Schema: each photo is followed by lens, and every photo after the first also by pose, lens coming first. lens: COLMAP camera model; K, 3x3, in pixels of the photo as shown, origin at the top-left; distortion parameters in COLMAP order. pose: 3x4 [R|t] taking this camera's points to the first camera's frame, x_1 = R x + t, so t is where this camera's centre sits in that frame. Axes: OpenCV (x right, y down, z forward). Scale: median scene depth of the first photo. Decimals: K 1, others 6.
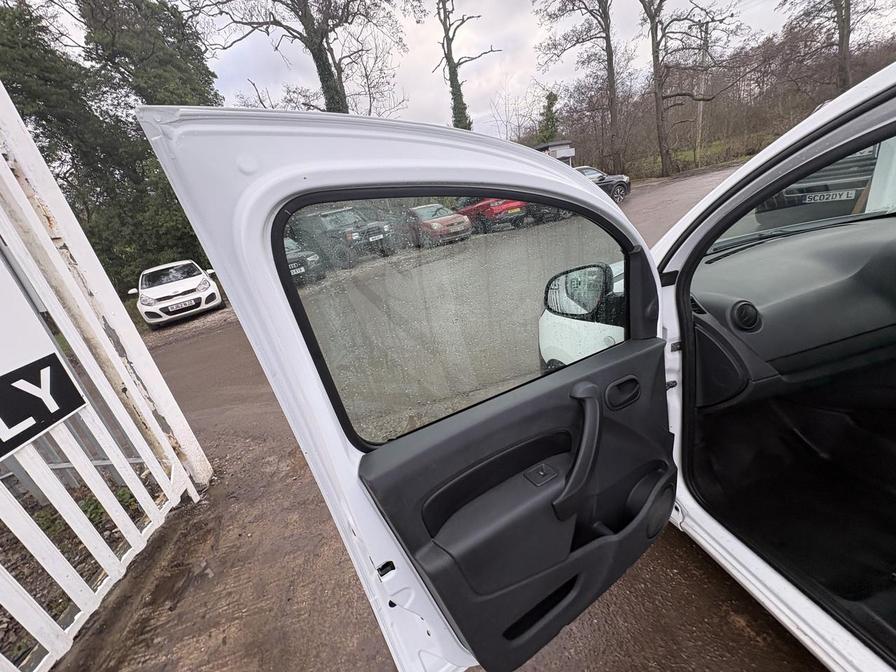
lens RADIAL K [[356.0, 0, 450.9], [0, 356.0, 336.5], [0, 0, 1]] dist [0.000598, -0.000209]
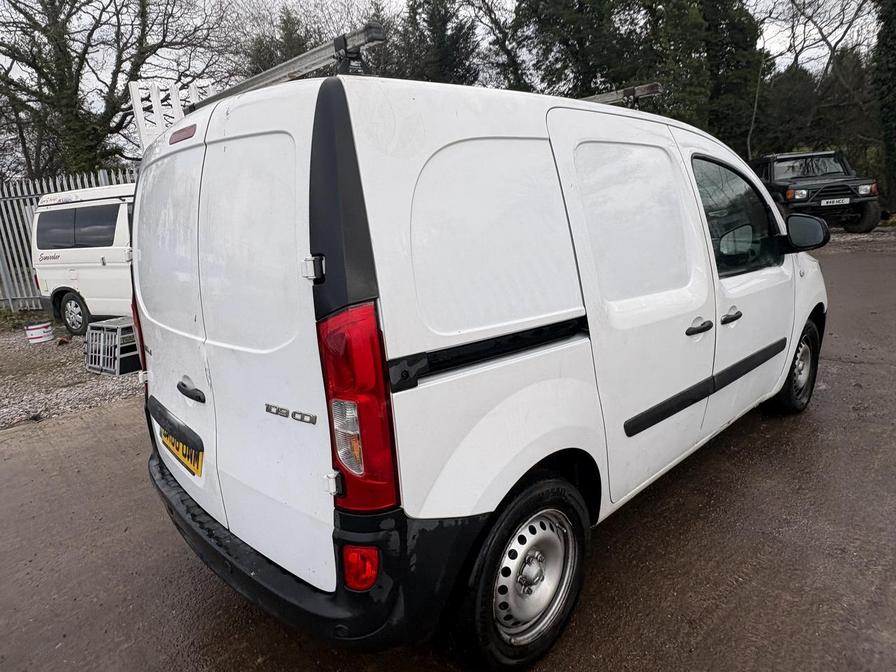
lens RADIAL K [[568.1, 0, 449.8], [0, 568.1, 336.5], [0, 0, 1]] dist [0.001272, 0.000931]
pose [[0.519344, 0.347315, -0.780804, 0.259122], [-0.337667, 0.922735, 0.185853, -0.001438], [0.785024, 0.167130, 0.596493, -0.115253]]
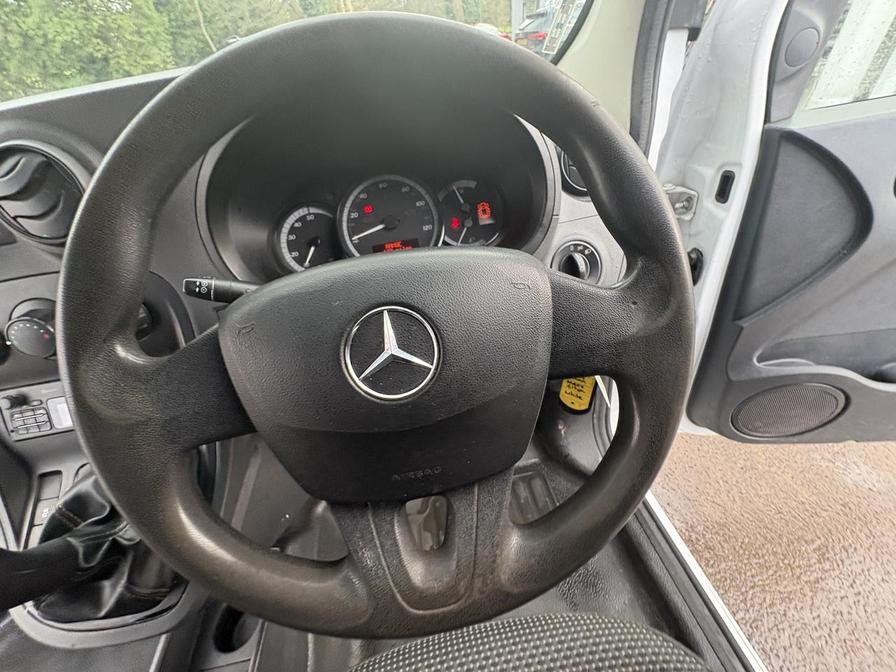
lens RADIAL K [[356.0, 0, 453.4], [0, 356.0, 336.8], [0, 0, 1]] dist [0.000598, -0.000209]
pose [[0.995214, 0.097716, 0.000813, 0.131156], [-0.092861, 0.943110, 0.319251, -0.020508], [0.030429, -0.317799, 0.947670, 0.059512]]
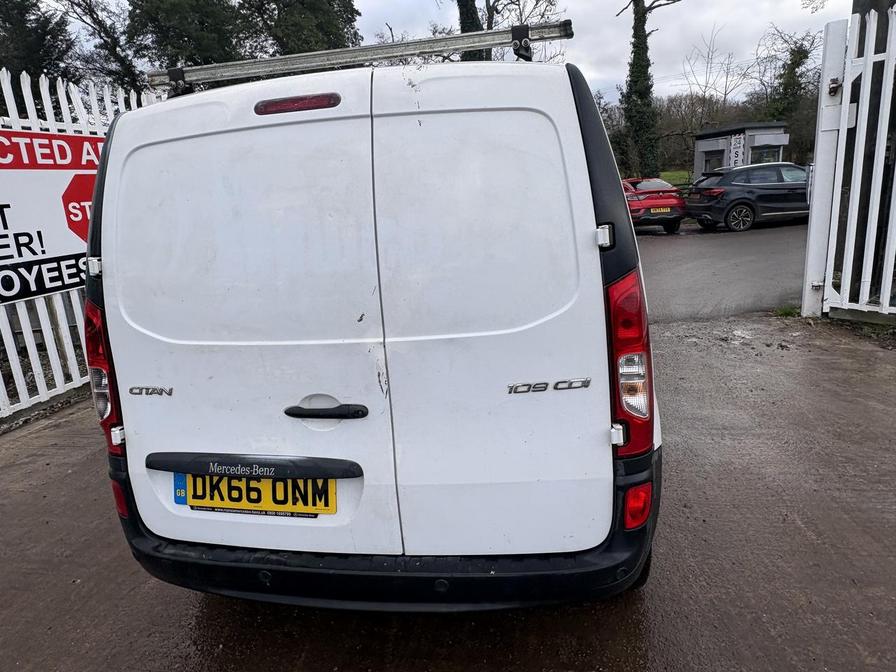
lens RADIAL K [[568.1, 0, 450.9], [0, 568.1, 332.5], [0, 0, 1]] dist [0.001272, 0.000931]
pose [[0.922608, 0.206383, -0.325885, 0.188433], [-0.233360, 0.971324, -0.045522, 0.037346], [0.307145, 0.118048, 0.944313, -0.176343]]
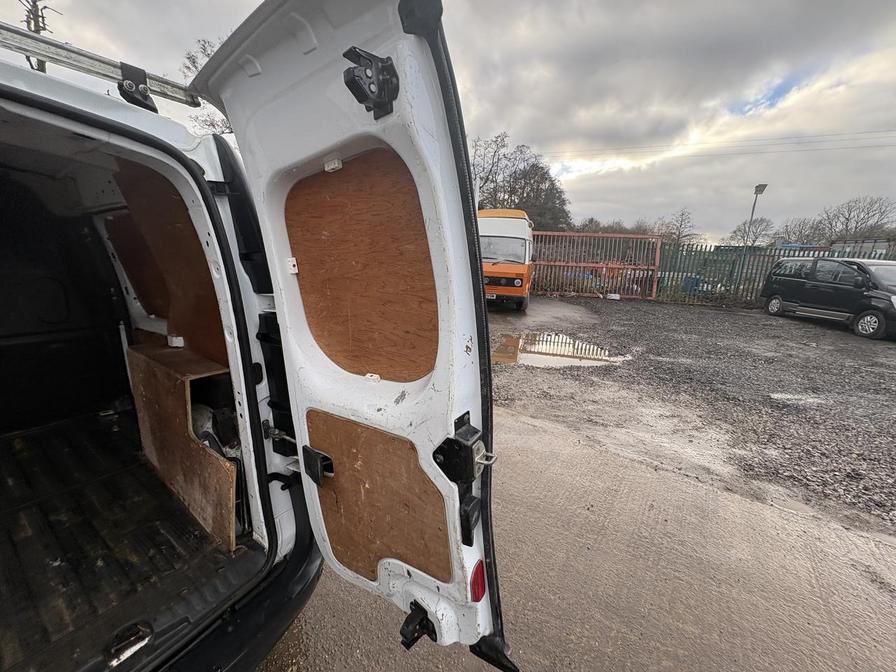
lens RADIAL K [[356.0, 0, 444.5], [0, 356.0, 334.8], [0, 0, 1]] dist [0.000598, -0.000209]
pose [[0.717320, 0.069686, 0.693250, 0.153499], [0.073760, 0.981800, -0.175012, 0.031492], [-0.692828, 0.176673, 0.699125, -0.148195]]
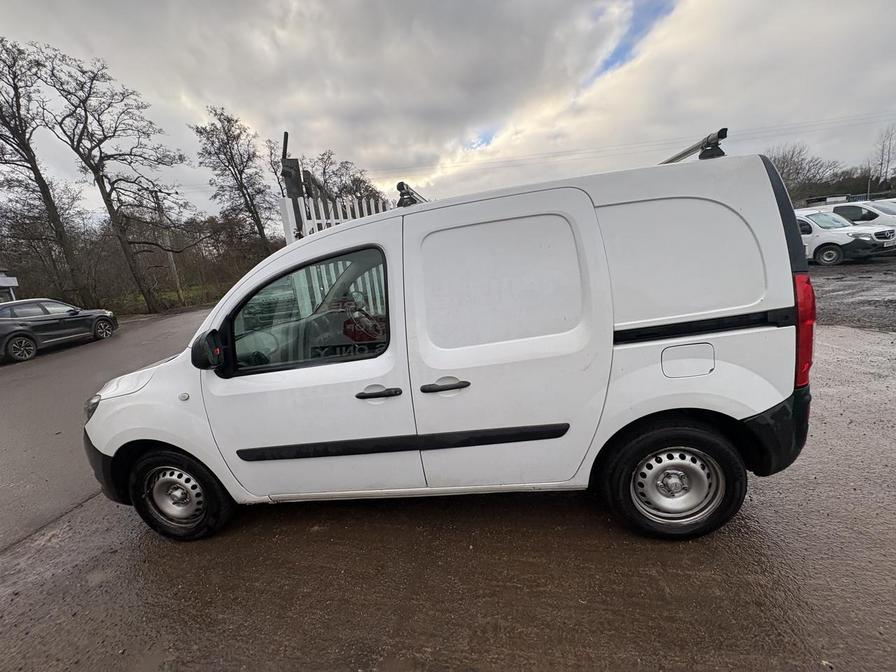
lens RADIAL K [[356.0, 0, 445.8], [0, 356.0, 339.0], [0, 0, 1]] dist [0.000598, -0.000209]
pose [[0.367768, -0.052786, 0.928418, -0.048721], [0.374635, 0.922192, -0.095969, 0.034073], [-0.851114, 0.383112, 0.358928, -0.048435]]
